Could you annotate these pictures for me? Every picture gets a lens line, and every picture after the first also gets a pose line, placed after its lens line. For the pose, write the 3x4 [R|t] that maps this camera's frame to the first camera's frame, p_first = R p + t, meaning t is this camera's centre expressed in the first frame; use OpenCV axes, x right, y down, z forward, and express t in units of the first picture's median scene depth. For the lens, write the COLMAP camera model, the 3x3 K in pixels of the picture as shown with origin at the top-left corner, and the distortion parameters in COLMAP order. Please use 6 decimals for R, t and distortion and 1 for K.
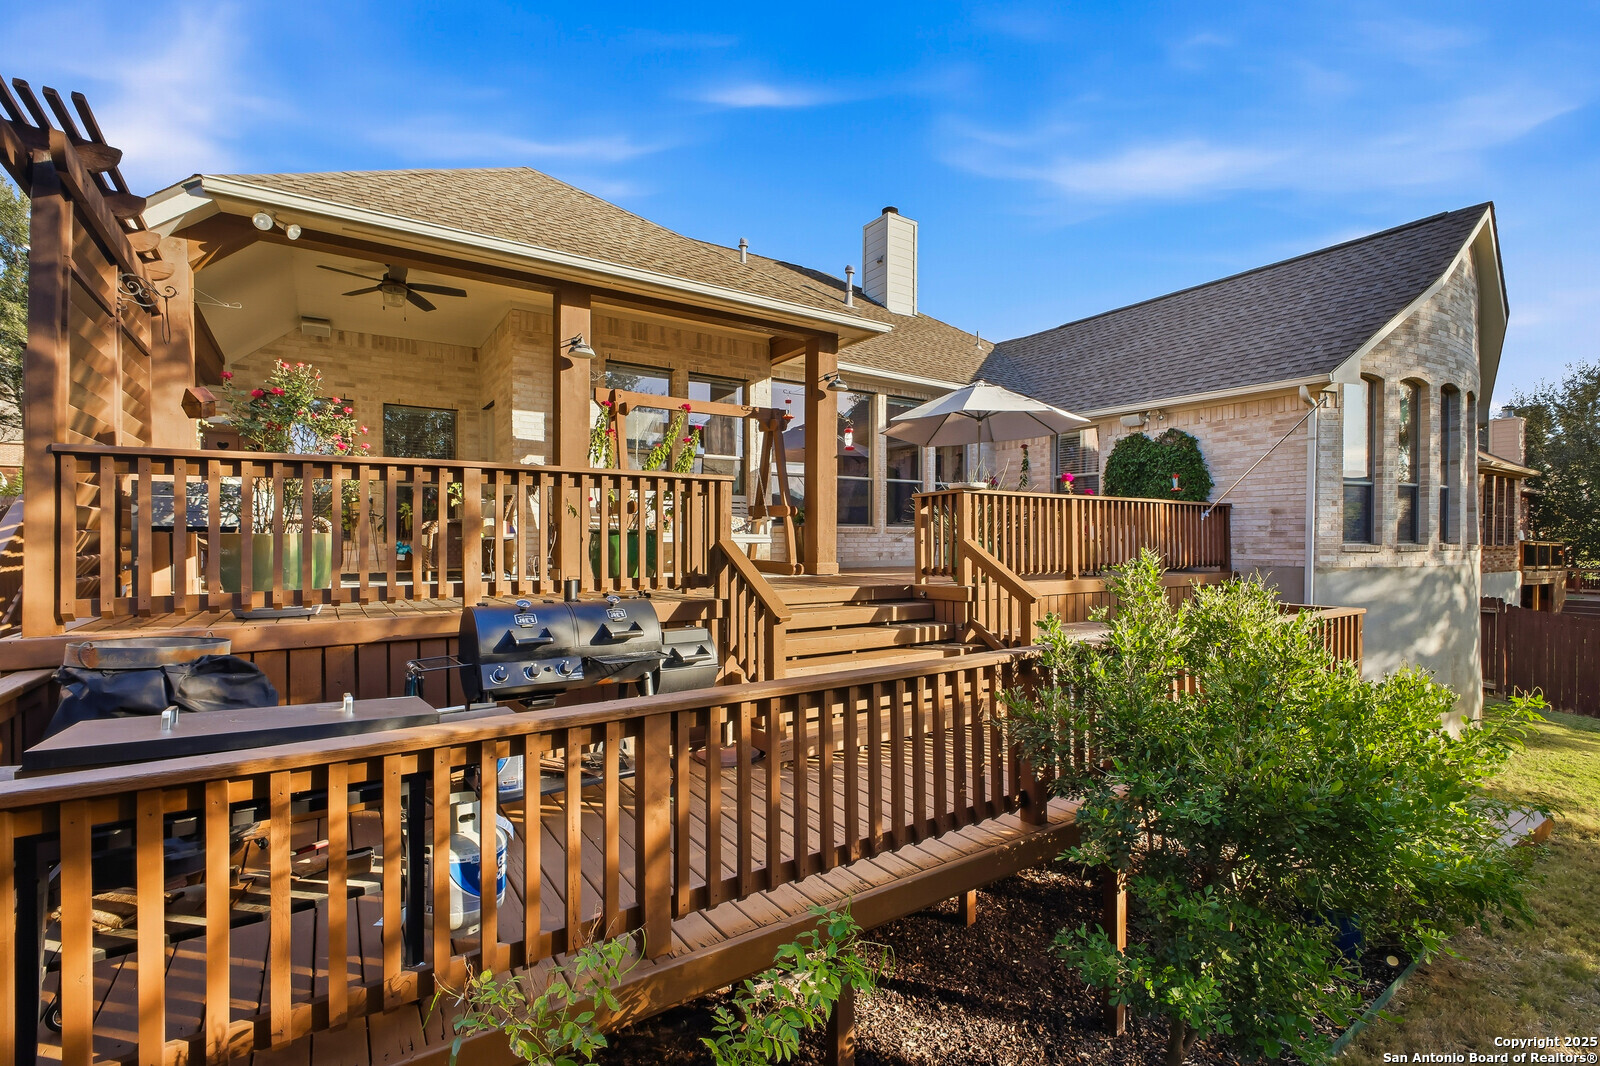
lens RADIAL K [[697.6, 0, 799.4], [0, 697.6, 535.6], [0, 0, 1]] dist [-0.001599, -0.000437]
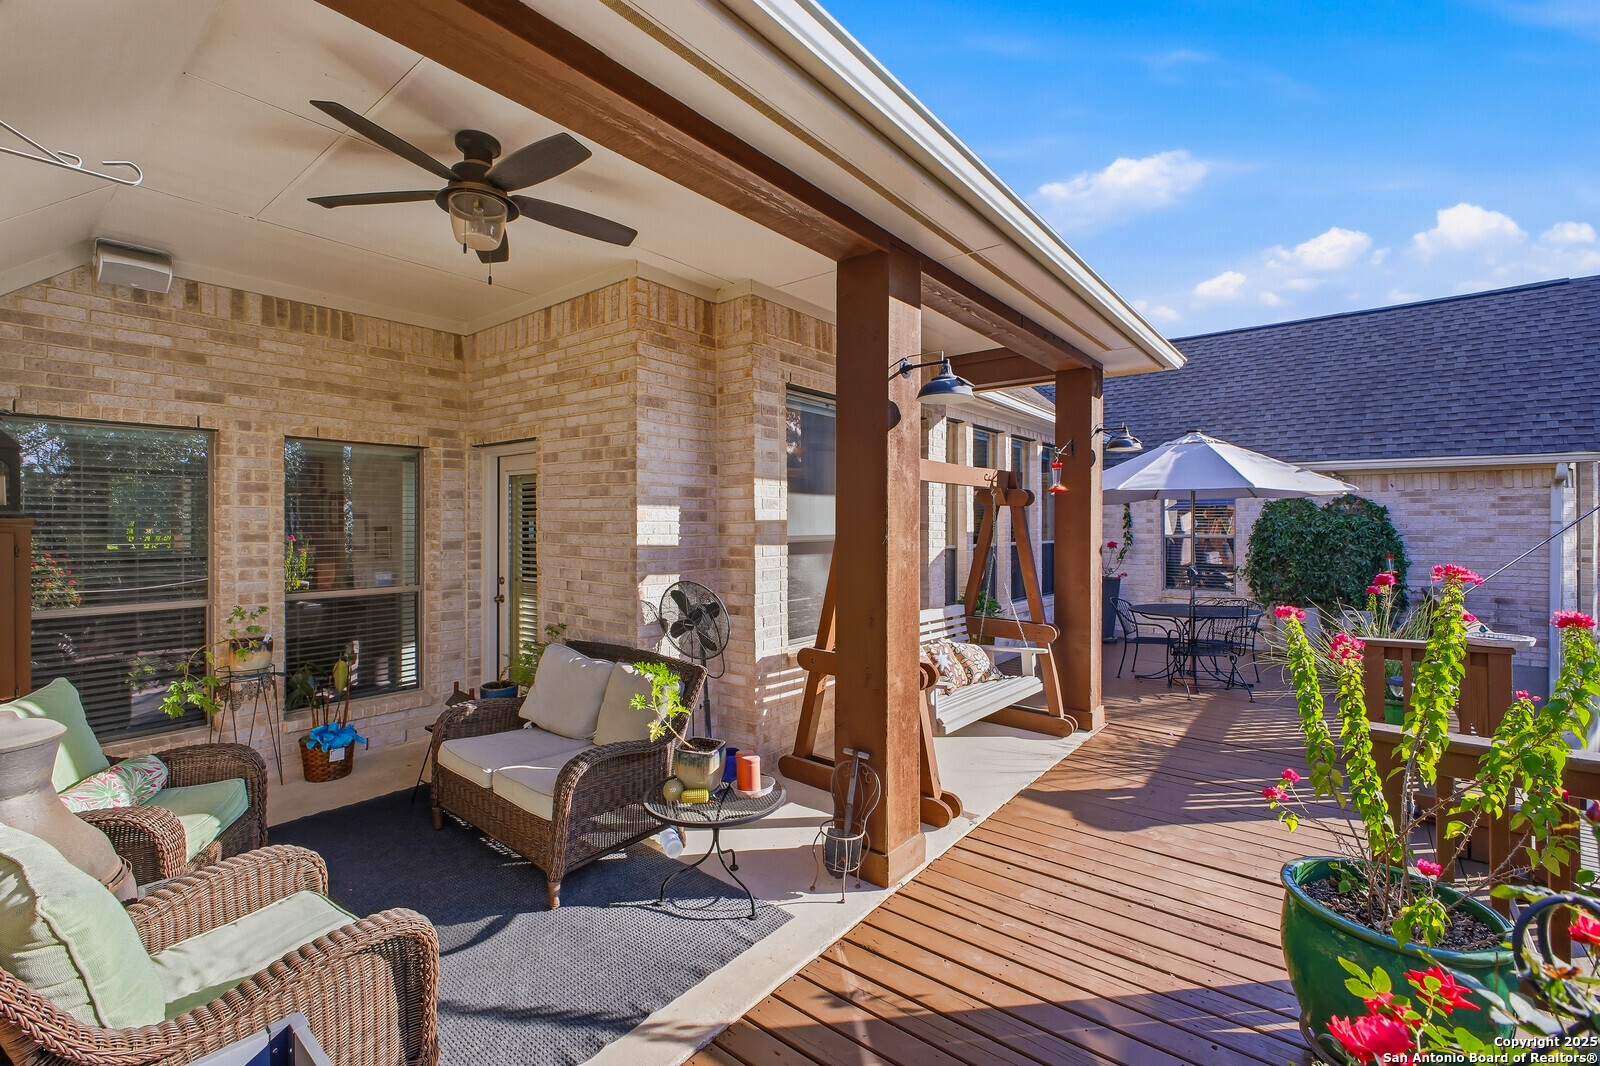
lens RADIAL K [[697.6, 0, 801.4], [0, 697.6, 525.6], [0, 0, 1]] dist [-0.001599, -0.000437]
pose [[0.951615, -0.002543, 0.307282, -0.406820], [0.002219, 0.999997, 0.001404, -0.128279], [-0.307284, -0.000654, 0.951618, 0.425820]]
